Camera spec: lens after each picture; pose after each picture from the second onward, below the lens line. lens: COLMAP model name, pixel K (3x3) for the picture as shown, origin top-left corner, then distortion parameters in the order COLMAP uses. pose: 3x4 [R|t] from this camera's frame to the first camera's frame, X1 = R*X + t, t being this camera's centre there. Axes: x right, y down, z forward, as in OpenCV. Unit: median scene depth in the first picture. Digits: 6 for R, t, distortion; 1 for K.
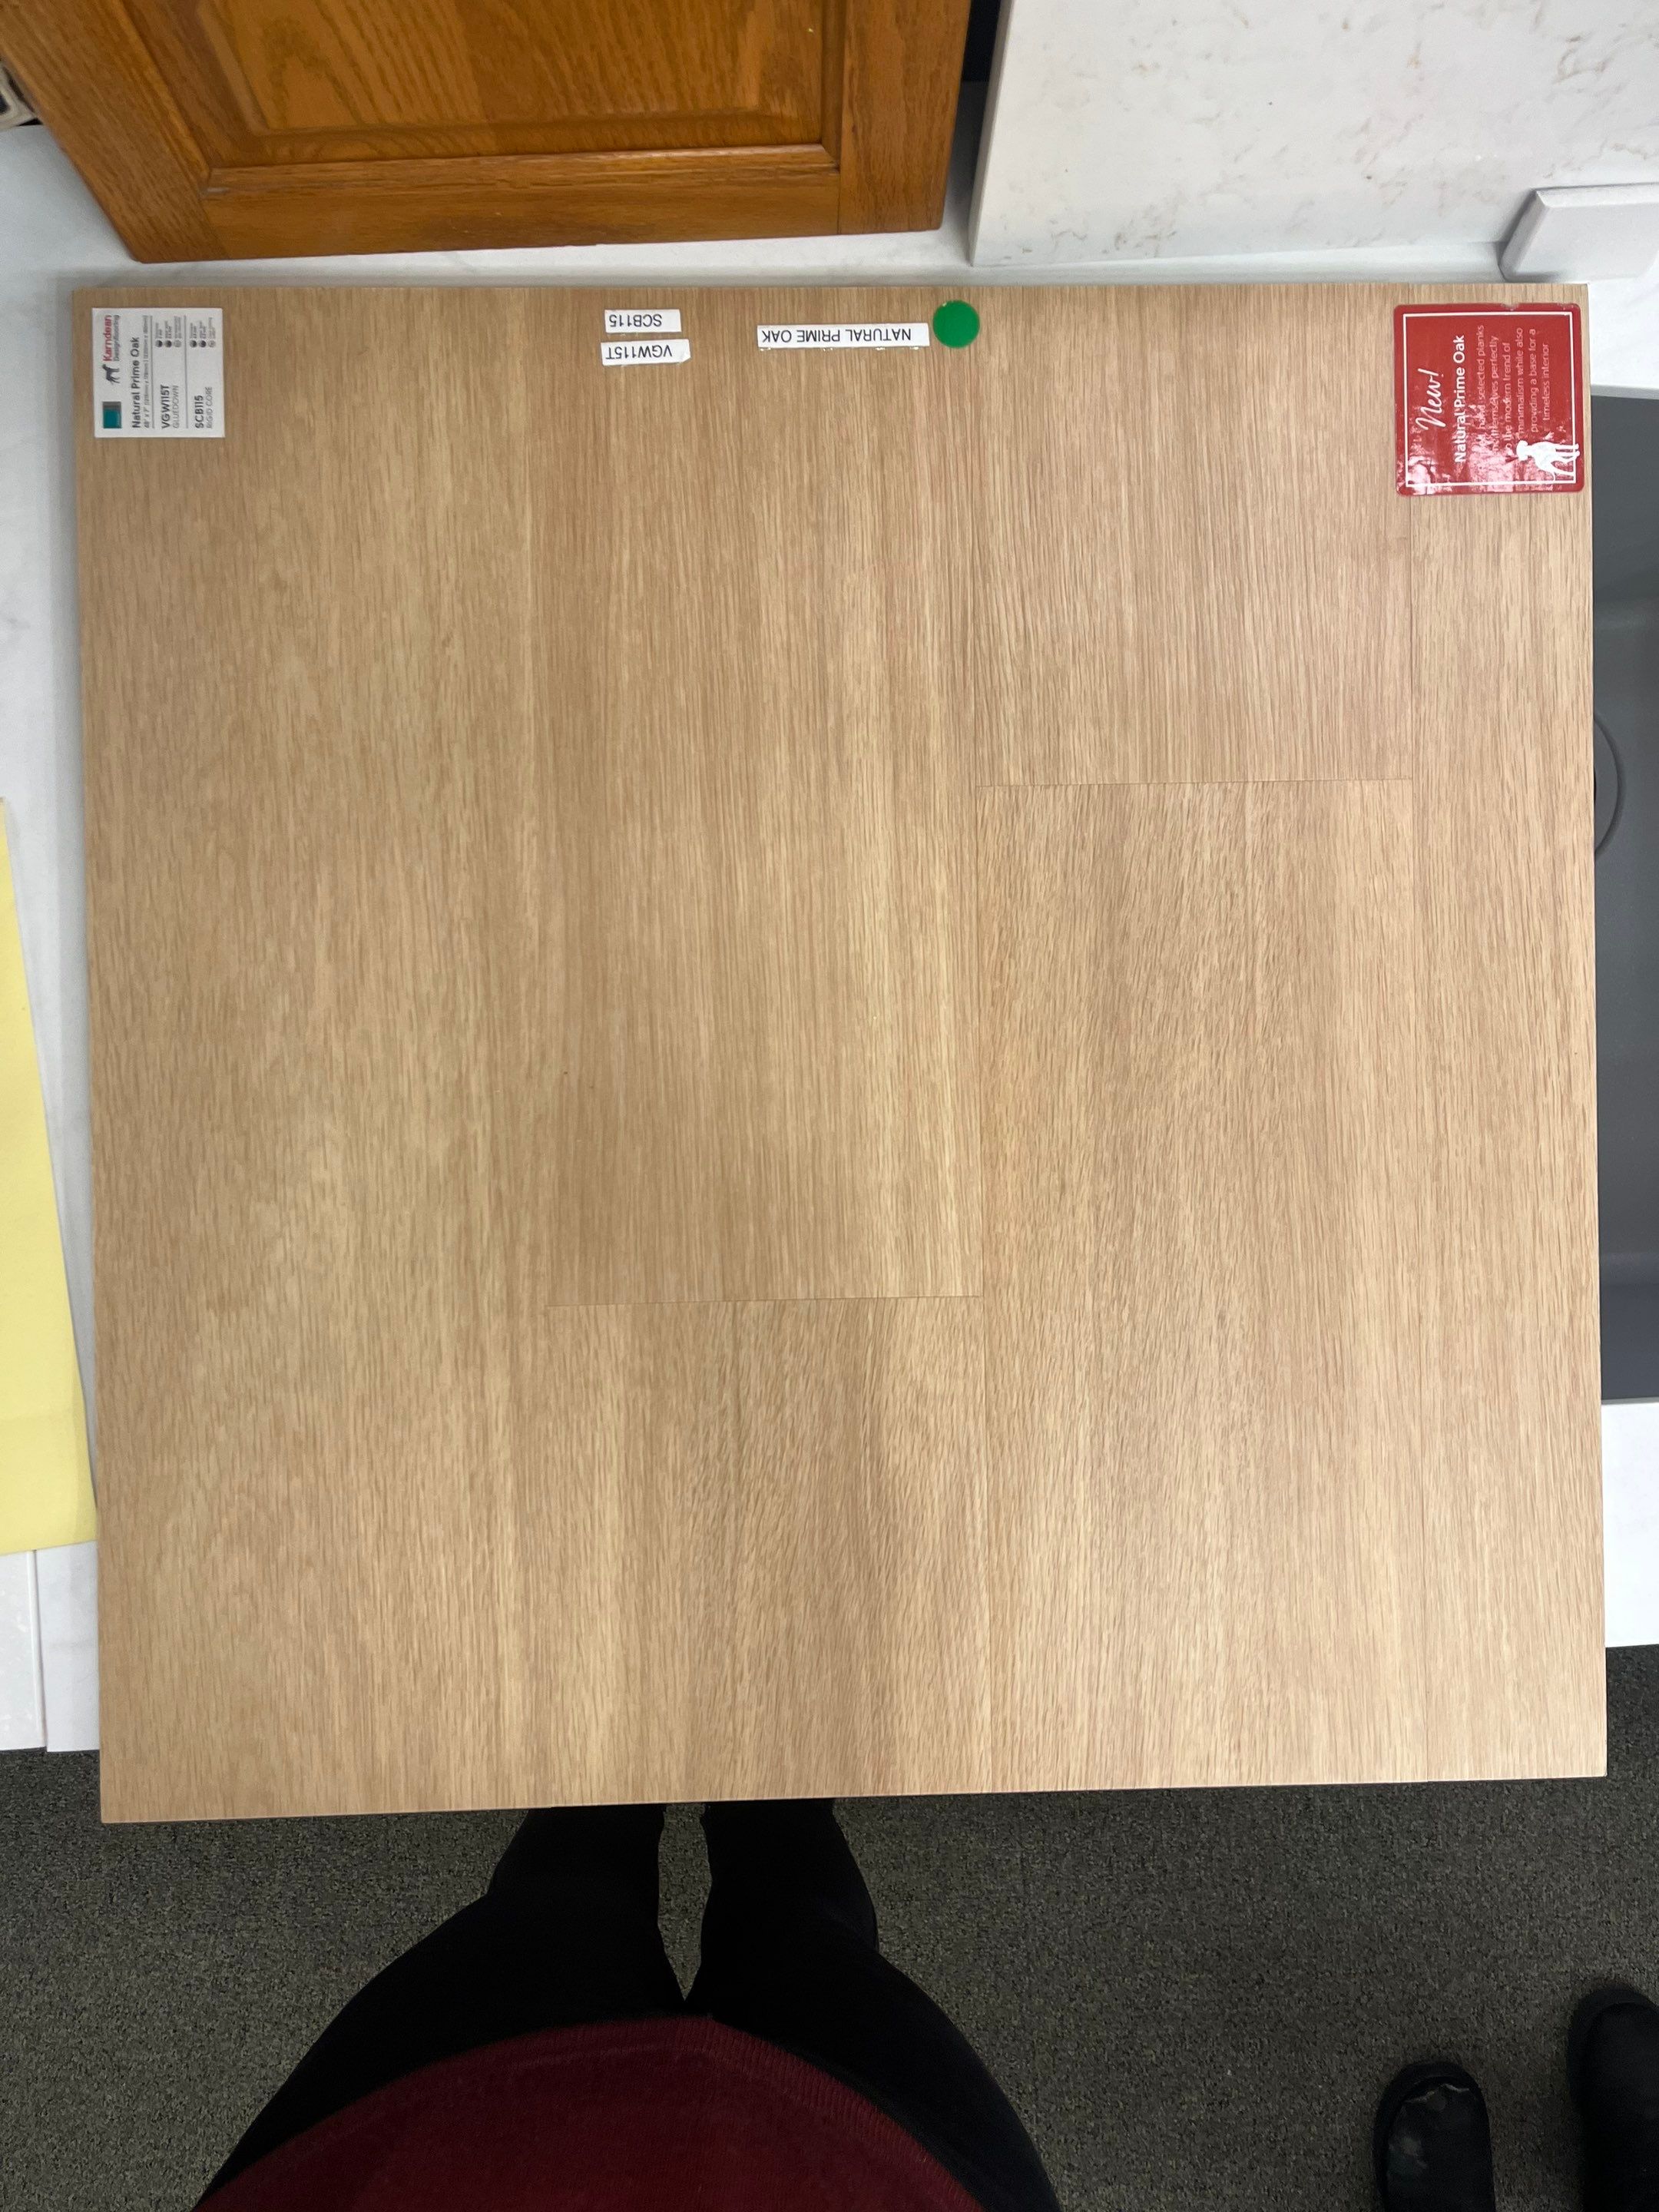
lens RADIAL K [[1734.2, 0, 825.4], [0, 1734.2, 1074.0], [0, 0, 1]] dist [0.131953, -0.134761]
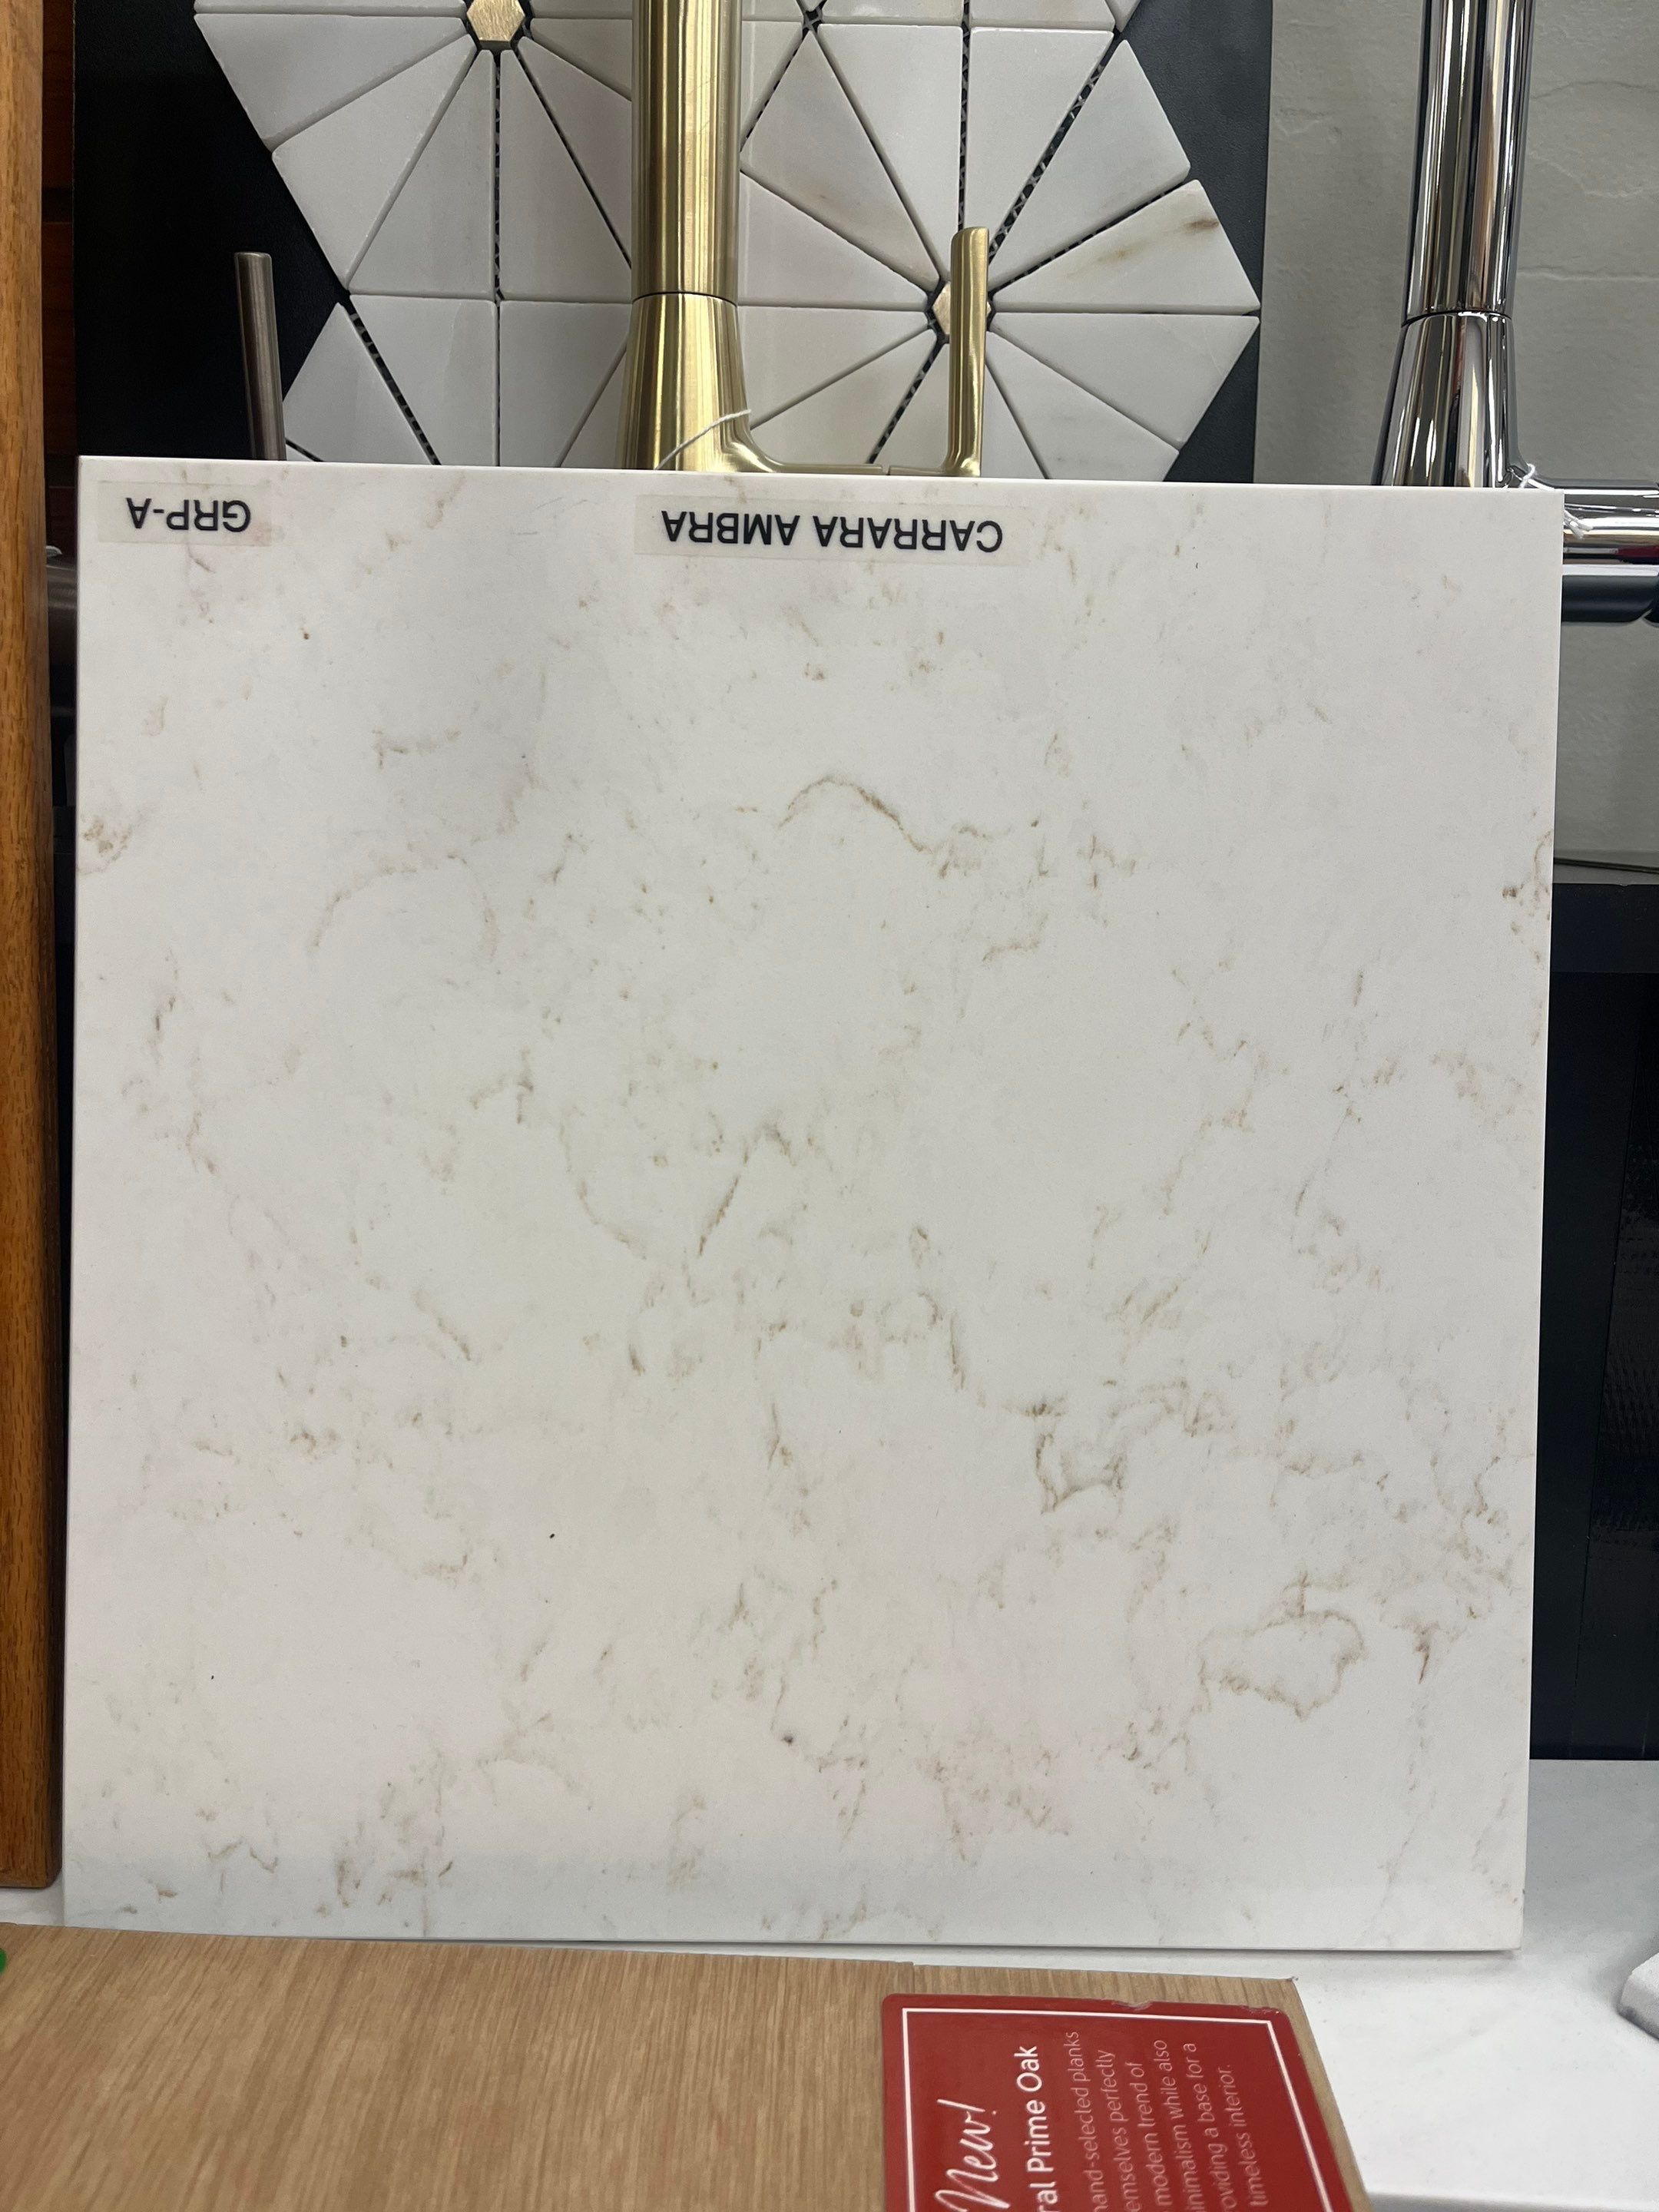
lens RADIAL K [[1730.8, 0, 829.5], [0, 1730.8, 1106.0], [0, 0, 1]] dist [0.006980, -0.045656]
pose [[0.998831, 0.005693, -0.048009, 0.326047], [-0.048129, 0.210793, -0.976345, -0.039338], [0.004562, 0.977514, 0.210820, 0.678804]]
